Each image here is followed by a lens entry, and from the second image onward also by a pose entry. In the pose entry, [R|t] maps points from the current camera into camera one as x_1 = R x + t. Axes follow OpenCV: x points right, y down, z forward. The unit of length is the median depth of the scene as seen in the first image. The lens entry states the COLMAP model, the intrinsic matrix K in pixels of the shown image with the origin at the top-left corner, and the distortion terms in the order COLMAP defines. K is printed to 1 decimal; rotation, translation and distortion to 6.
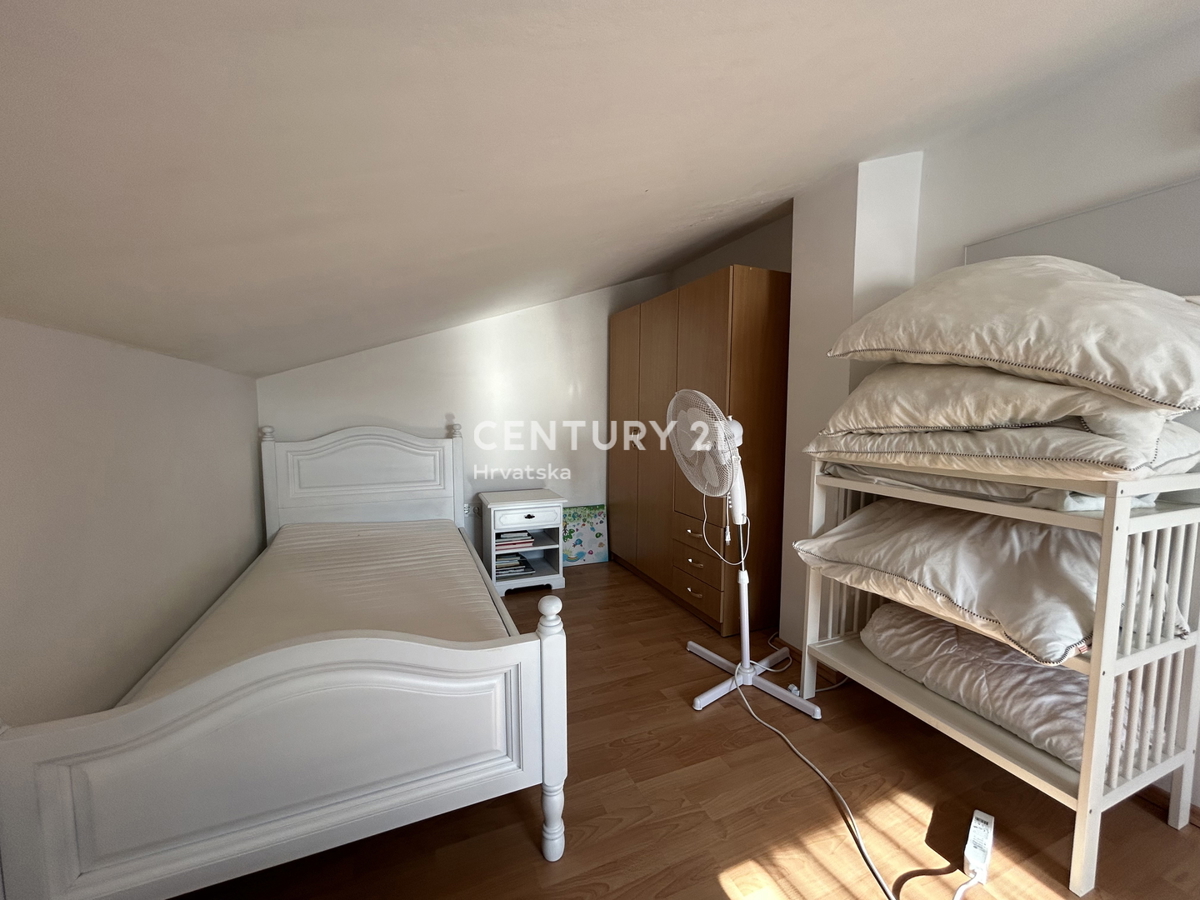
lens RADIAL K [[484.4, 0, 599.8], [0, 484.4, 449.9], [0, 0, 1]] dist [-0.001772, 0.001403]
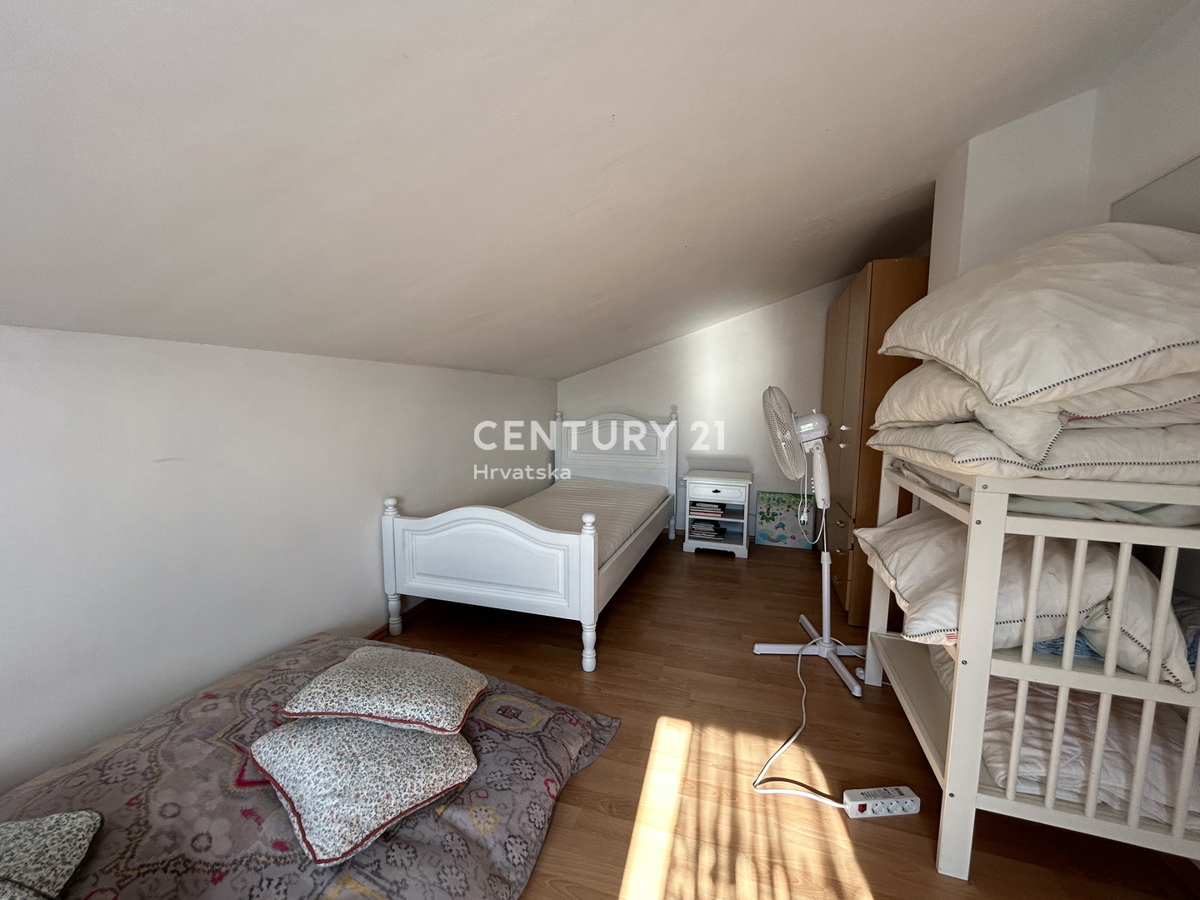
lens RADIAL K [[484.4, 0, 602.9], [0, 484.4, 452.7], [0, 0, 1]] dist [-0.001772, 0.001403]
pose [[0.766567, 0.075861, -0.637667, 0.496760], [-0.062856, 0.997093, 0.043059, 0.010240], [0.639080, 0.007073, 0.769107, -0.132074]]
